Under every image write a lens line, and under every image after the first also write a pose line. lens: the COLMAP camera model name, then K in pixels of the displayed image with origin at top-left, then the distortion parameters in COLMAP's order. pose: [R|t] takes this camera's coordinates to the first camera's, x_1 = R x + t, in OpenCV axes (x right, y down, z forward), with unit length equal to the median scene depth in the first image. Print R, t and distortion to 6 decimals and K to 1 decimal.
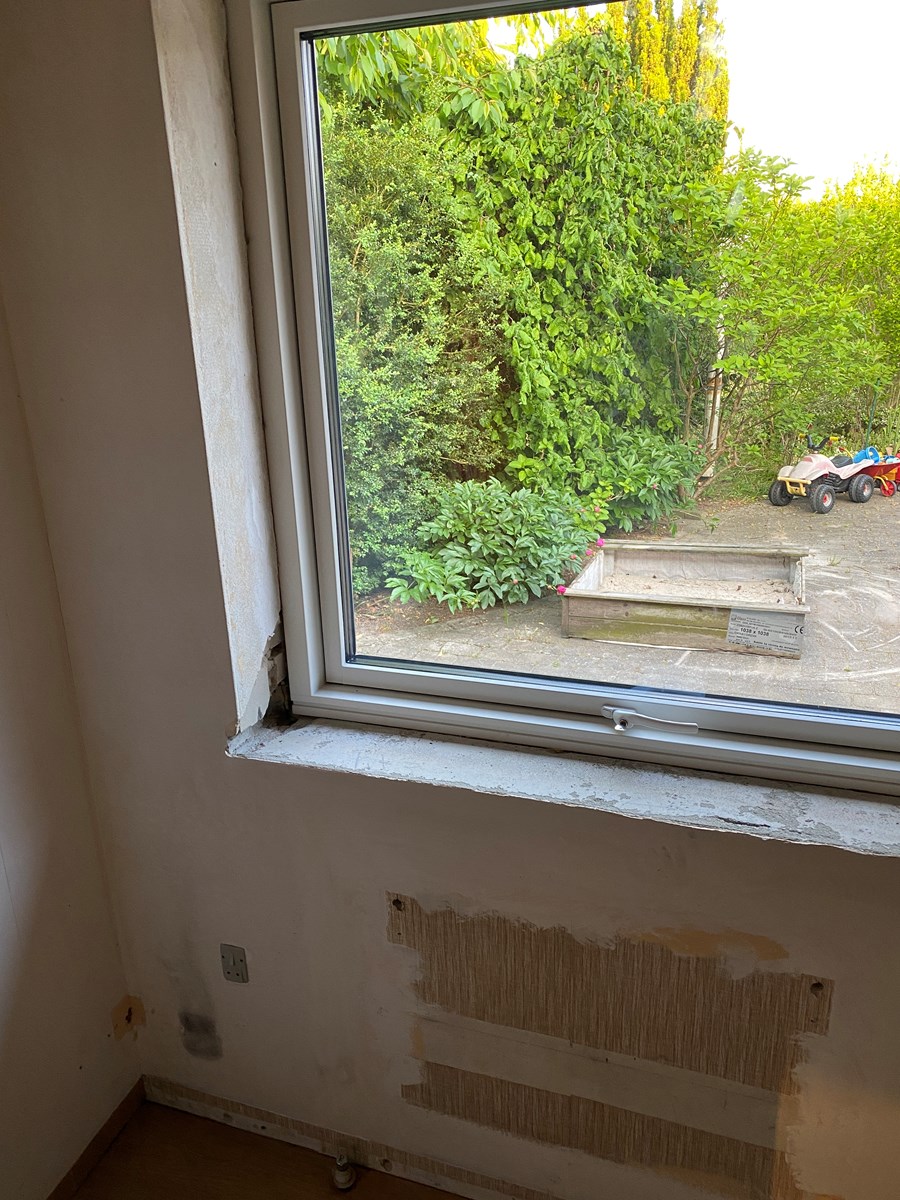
lens RADIAL K [[913.0, 0, 470.0], [0, 913.0, 600.9], [0, 0, 1]] dist [0.052956, -0.068939]
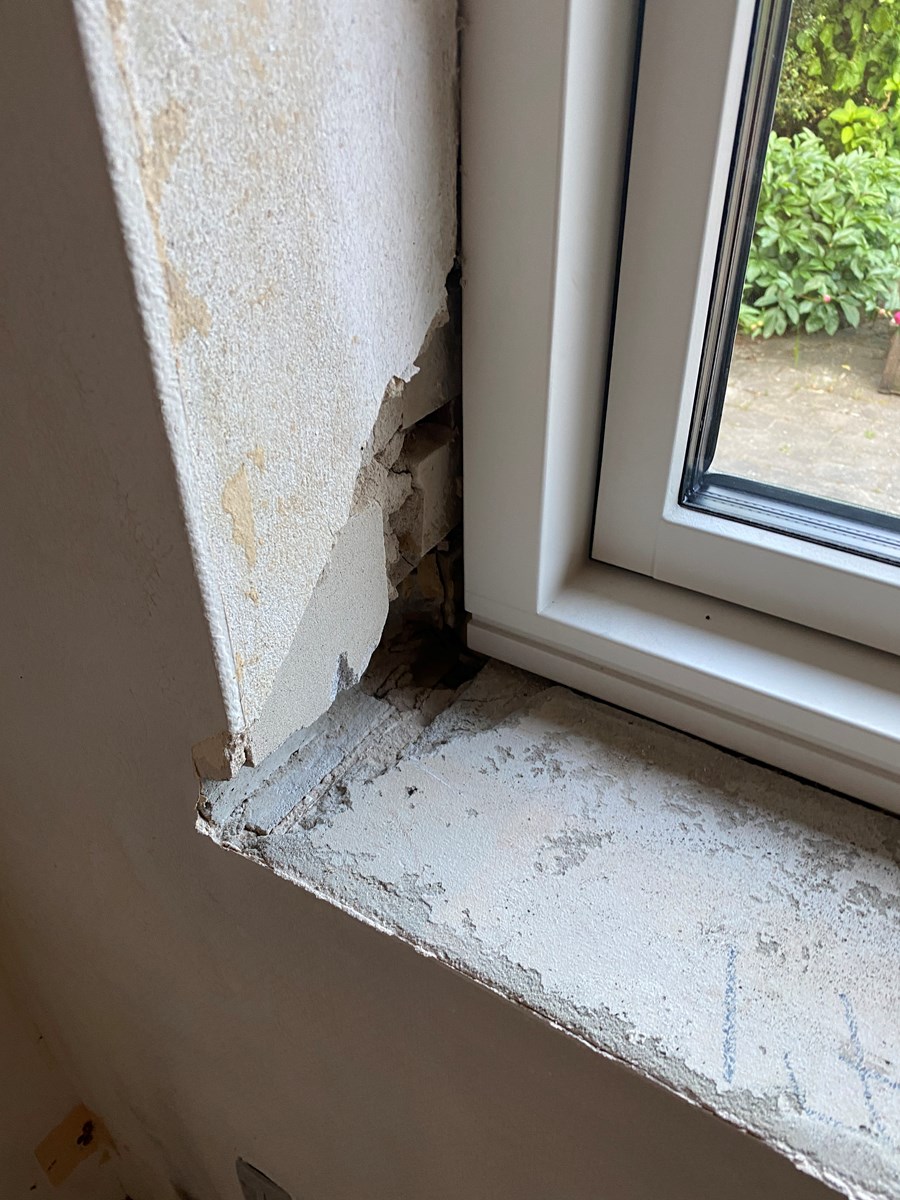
lens RADIAL K [[913.0, 0, 470.0], [0, 913.0, 600.9], [0, 0, 1]] dist [0.052956, -0.068939]
pose [[0.973475, 0.149508, -0.173187, -0.051237], [-0.091447, 0.948122, 0.304470, 0.006623], [0.209723, -0.280557, 0.936645, 0.259042]]
